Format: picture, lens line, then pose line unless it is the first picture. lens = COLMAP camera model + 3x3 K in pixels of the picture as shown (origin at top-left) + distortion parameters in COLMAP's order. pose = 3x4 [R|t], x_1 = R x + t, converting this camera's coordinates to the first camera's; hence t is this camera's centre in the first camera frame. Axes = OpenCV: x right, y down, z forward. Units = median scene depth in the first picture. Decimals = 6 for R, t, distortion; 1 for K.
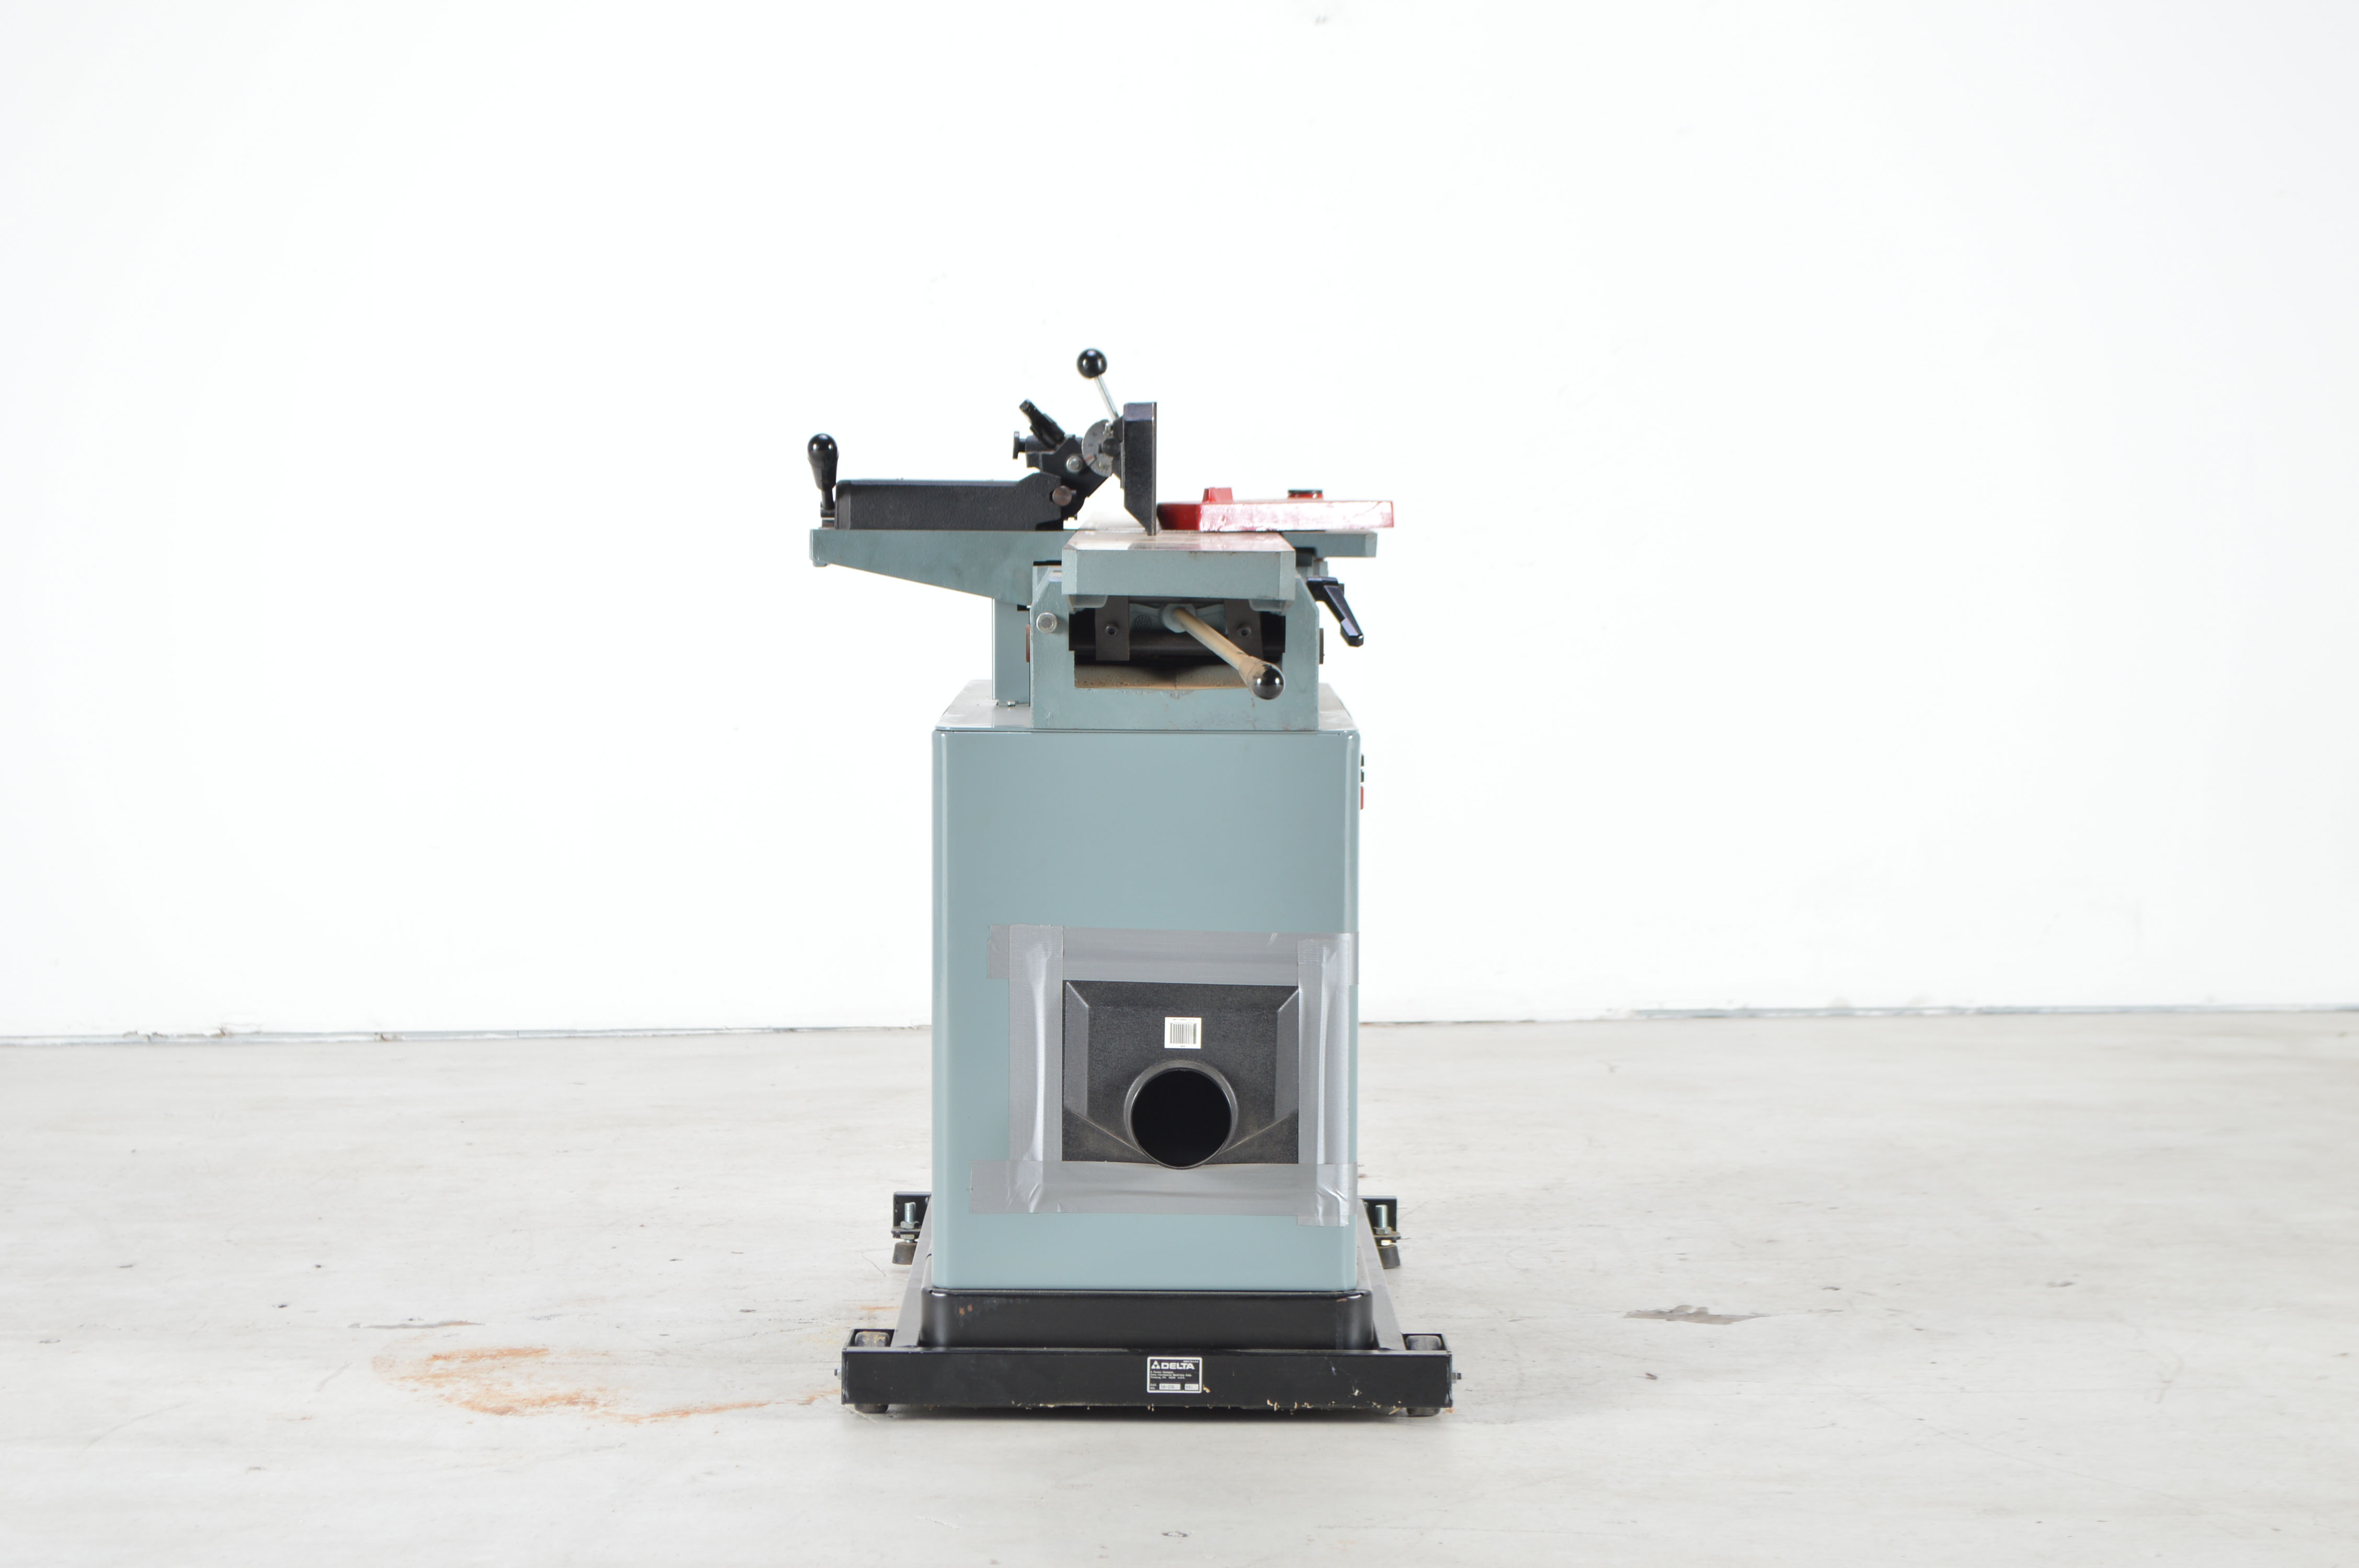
lens RADIAL K [[5123.0, 0, 1165.9], [0, 5123.0, 778.3], [0, 0, 1]] dist [0.074787, 0.000000]
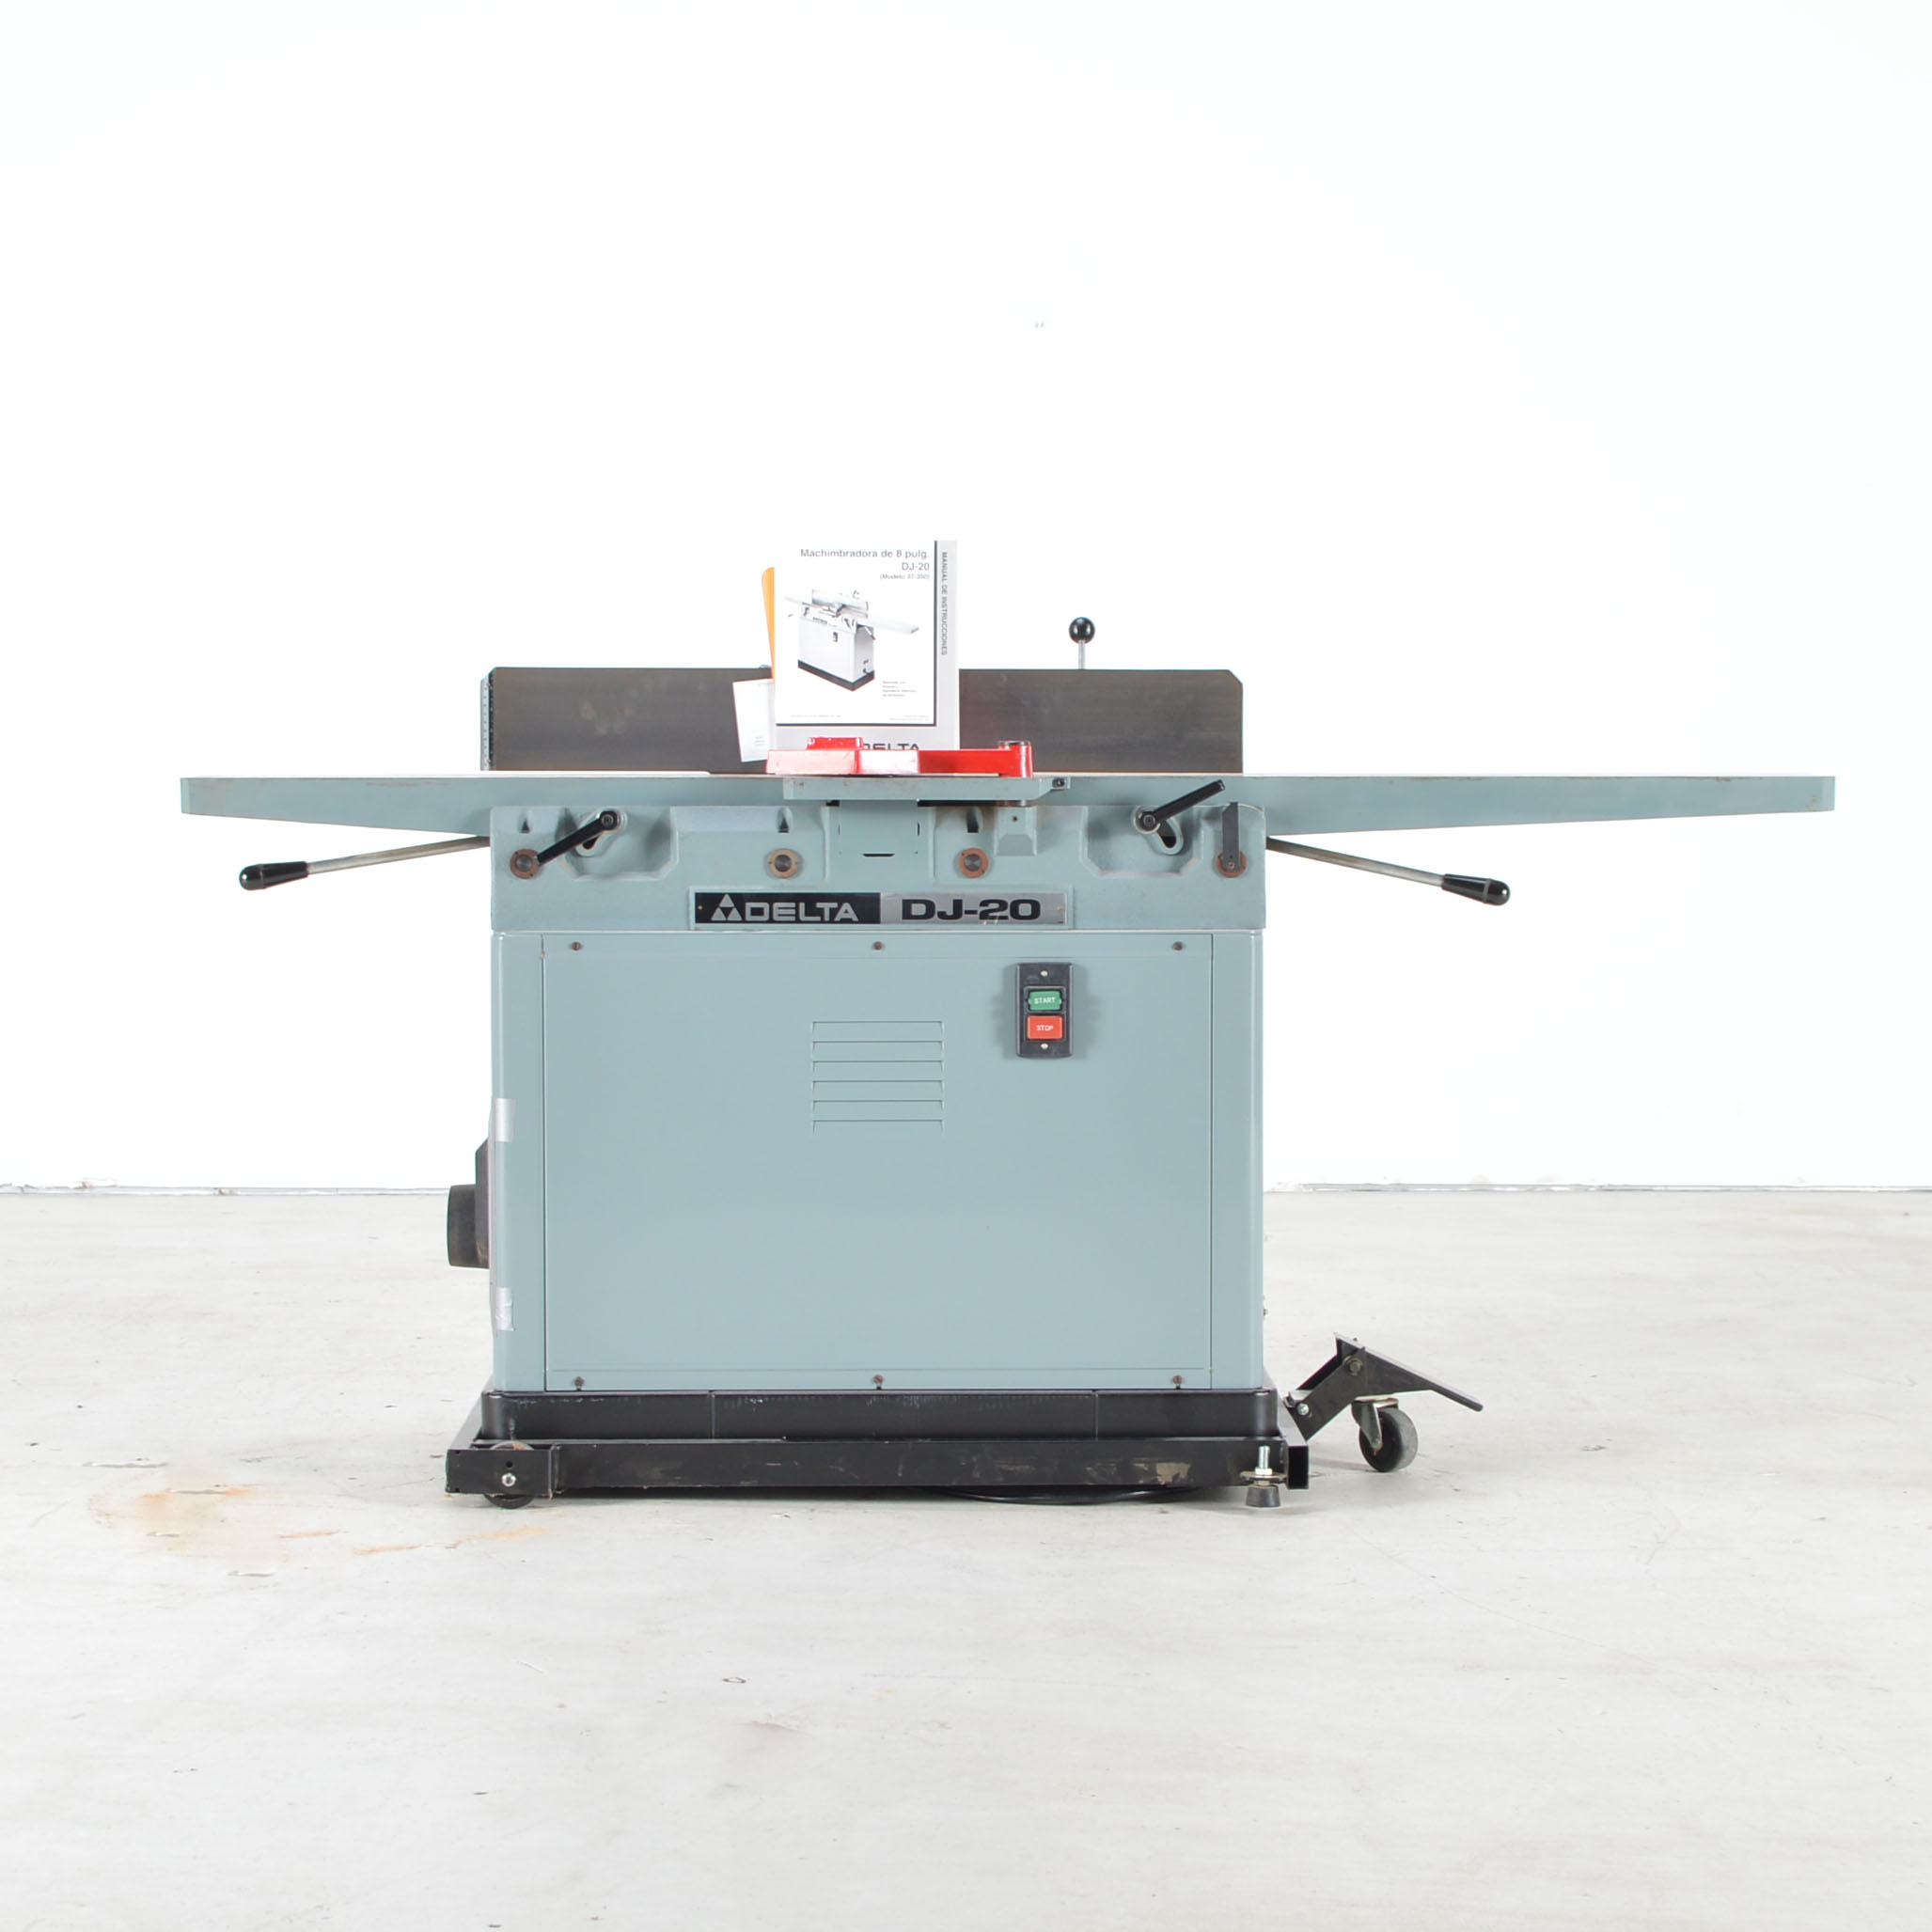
lens RADIAL K [[4294.1, 0, 977.4], [0, 4294.1, 934.8], [0, 0, 1]] dist [-0.037139, 0.000000]
pose [[0.999709, 0.013038, -0.020313, 0.049026], [-0.013095, 0.999911, -0.002668, -0.009631], [0.020276, 0.002933, 0.999790, 0.042032]]
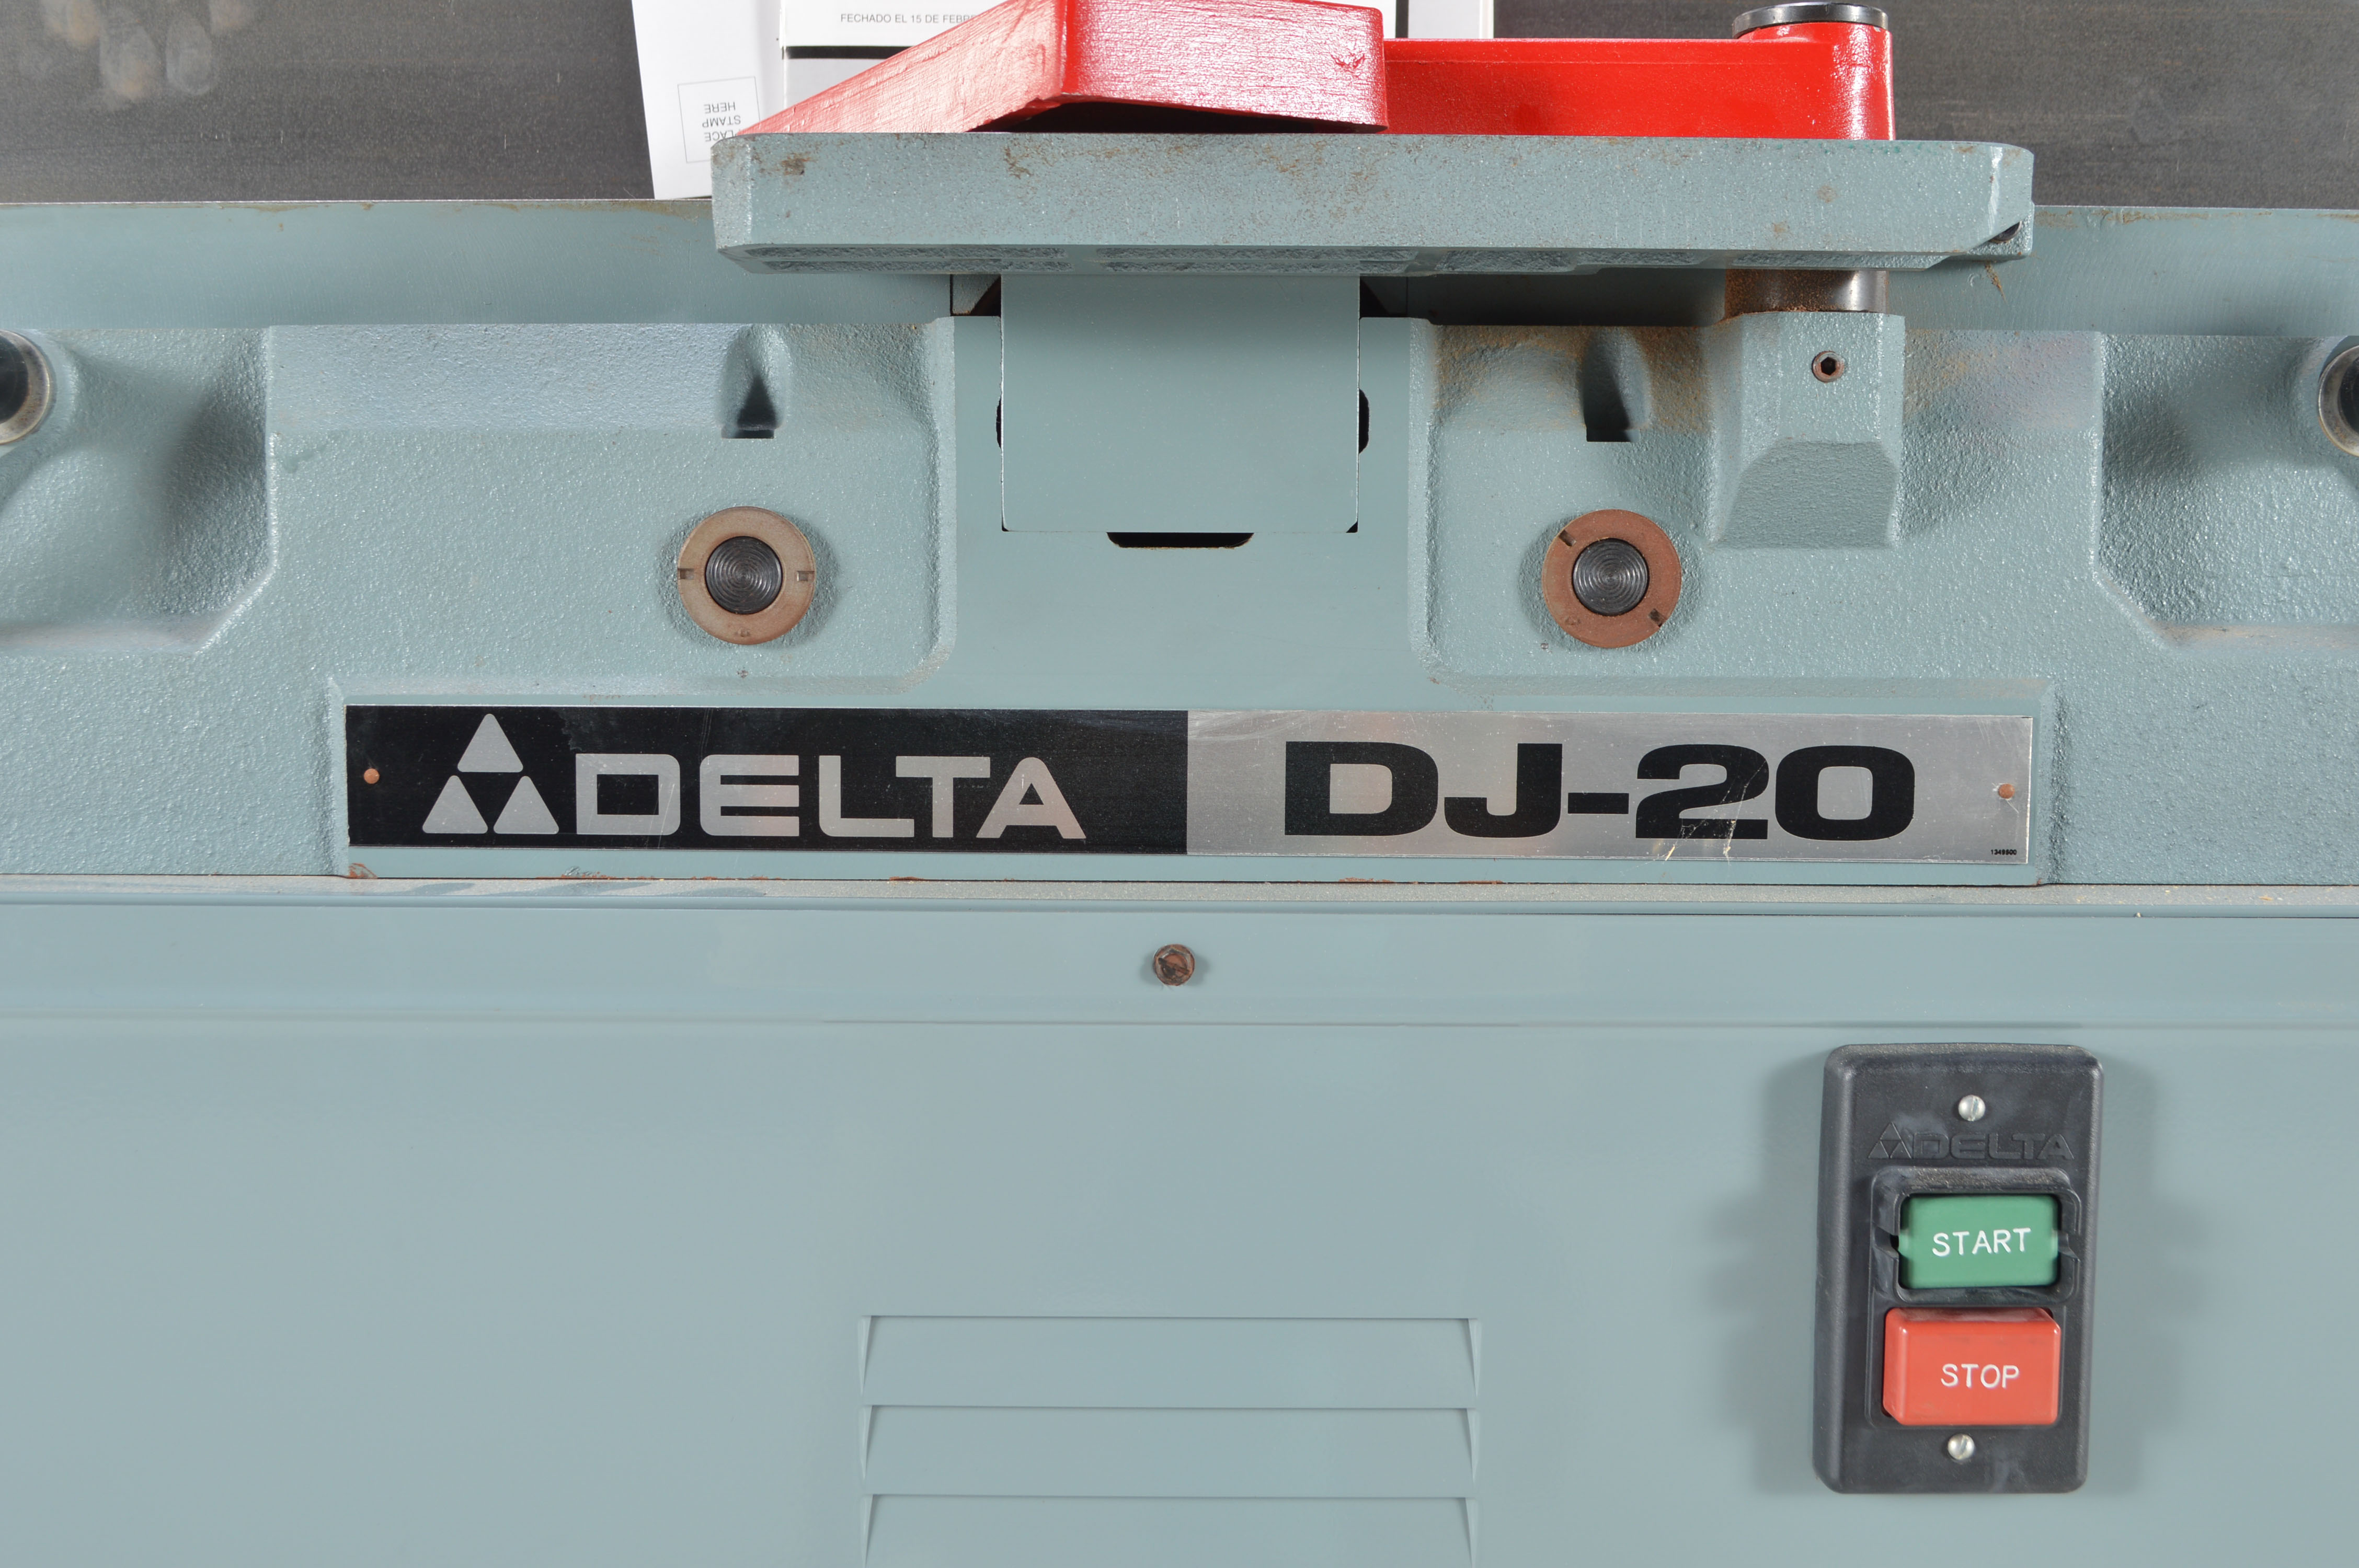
lens RADIAL K [[2593.7, 0, 1179.1], [0, 2593.7, 809.3], [0, 0, 1]] dist [-0.062344, 0.000000]
pose [[0.998844, 0.020460, -0.043507, 0.026235], [-0.019065, 0.999298, 0.032242, -0.016569], [0.044136, -0.031375, 0.998533, 0.567698]]
